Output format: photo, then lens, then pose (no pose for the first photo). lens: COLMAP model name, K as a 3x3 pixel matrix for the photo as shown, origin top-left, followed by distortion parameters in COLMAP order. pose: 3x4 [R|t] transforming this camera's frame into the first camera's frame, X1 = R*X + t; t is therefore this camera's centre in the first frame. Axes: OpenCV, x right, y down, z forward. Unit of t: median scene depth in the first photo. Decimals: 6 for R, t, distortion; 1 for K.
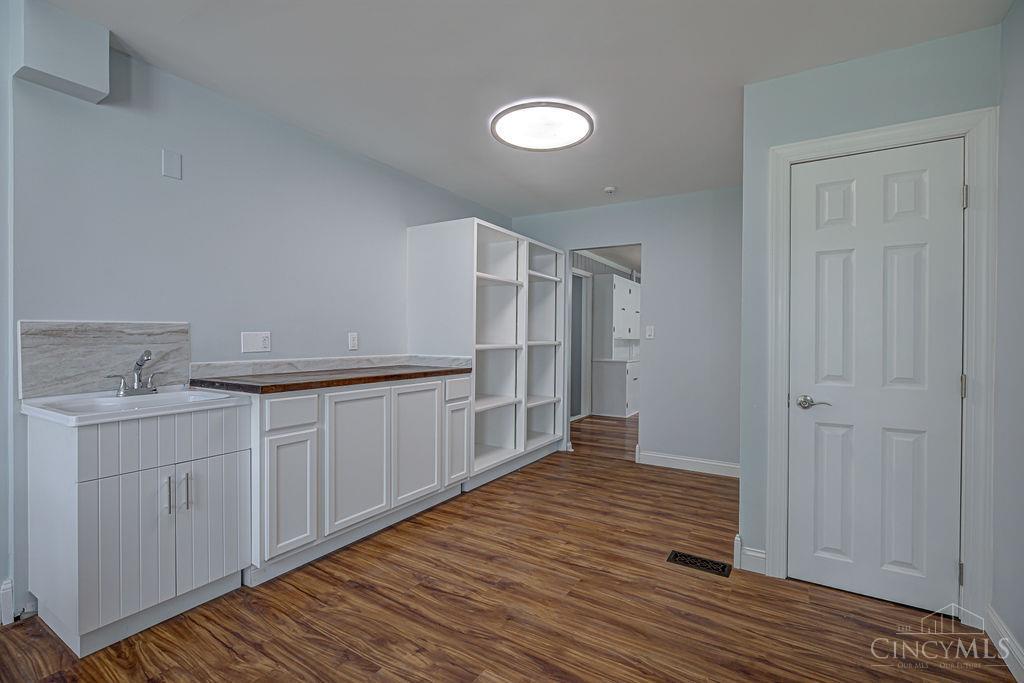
lens RADIAL K [[468.5, 0, 512.7], [0, 468.5, 336.9], [0, 0, 1]] dist [-0.003312, -0.000550]
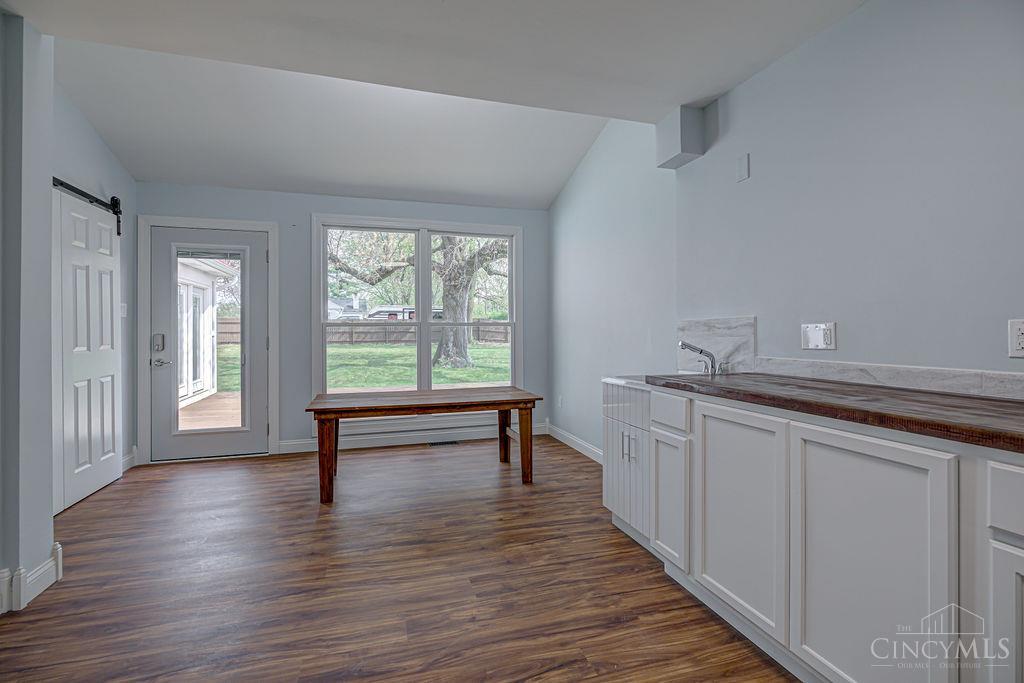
lens RADIAL K [[469.4, 0, 511.7], [0, 469.4, 327.4], [0, 0, 1]] dist [-0.002041, -0.000288]
pose [[-0.655272, -0.009735, -0.755330, 0.437369], [-0.000590, 0.999923, -0.012375, 0.007546], [0.755392, -0.007664, -0.655228, 1.372913]]
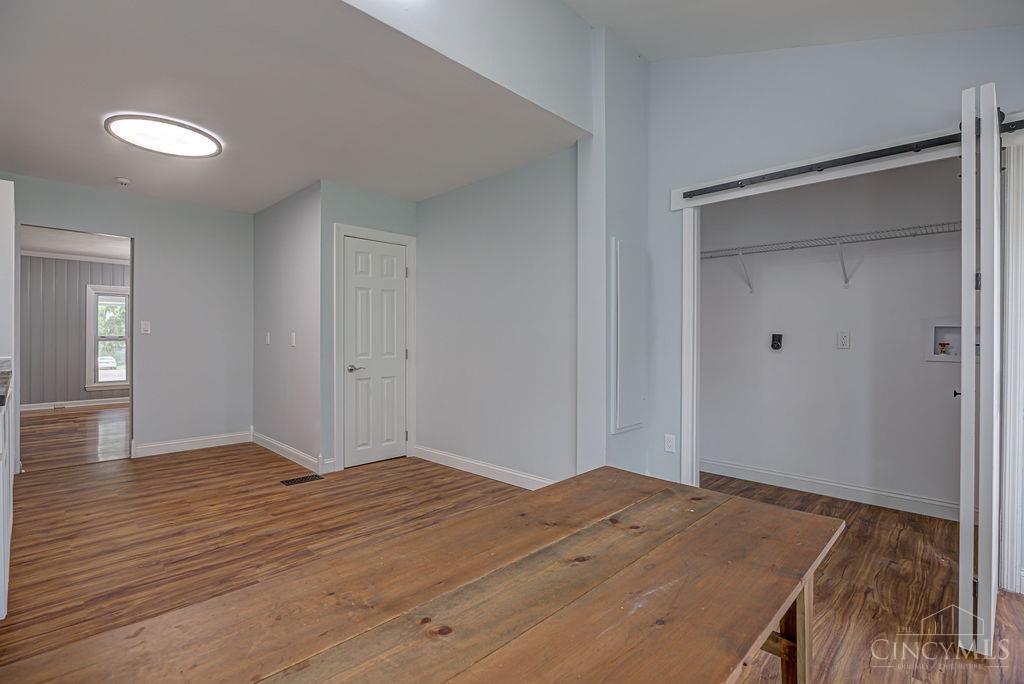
lens RADIAL K [[474.0, 0, 508.1], [0, 474.0, 335.7], [0, 0, 1]] dist [-0.000556, 0.000204]
pose [[0.218399, -0.006956, 0.975835, -1.055624], [-0.004152, 0.999959, 0.008057, -0.006961], [-0.975851, -0.005811, 0.218362, 0.001106]]
